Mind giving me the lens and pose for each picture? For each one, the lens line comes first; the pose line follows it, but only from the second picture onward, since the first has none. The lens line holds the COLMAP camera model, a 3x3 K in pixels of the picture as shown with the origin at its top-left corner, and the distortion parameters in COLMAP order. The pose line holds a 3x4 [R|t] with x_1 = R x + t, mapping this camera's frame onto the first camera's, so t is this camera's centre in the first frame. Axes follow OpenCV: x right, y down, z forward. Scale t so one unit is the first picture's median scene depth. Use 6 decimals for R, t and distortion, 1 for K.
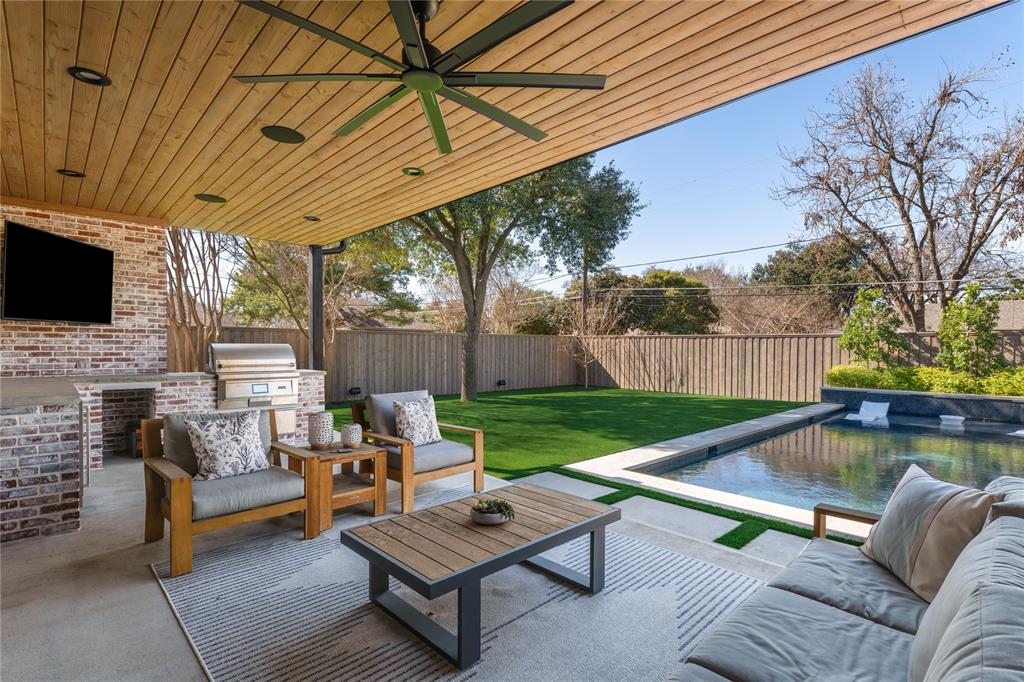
lens RADIAL K [[486.6, 0, 510.0], [0, 486.6, 347.4], [0, 0, 1]] dist [0.001008, 0.000094]
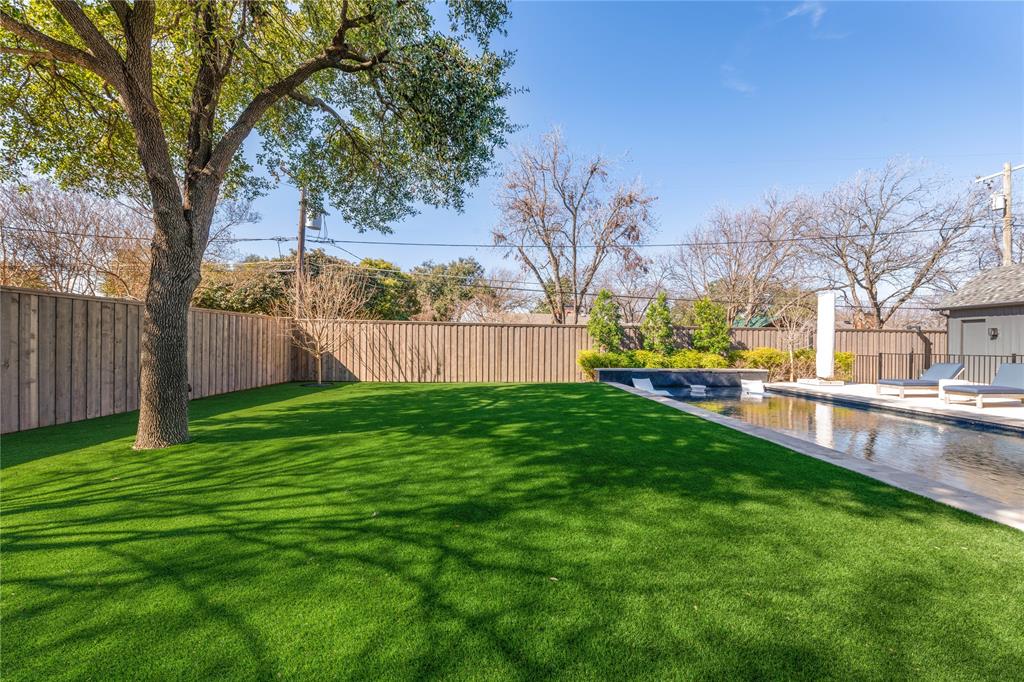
lens RADIAL K [[359.6, 0, 518.9], [0, 359.6, 342.9], [0, 0, 1]] dist [0.003397, 0.000152]
pose [[0.632905, 0.003194, 0.774222, -0.099552], [-0.007228, 0.999972, 0.001784, 0.014278], [-0.774195, -0.006725, 0.632911, 0.426706]]
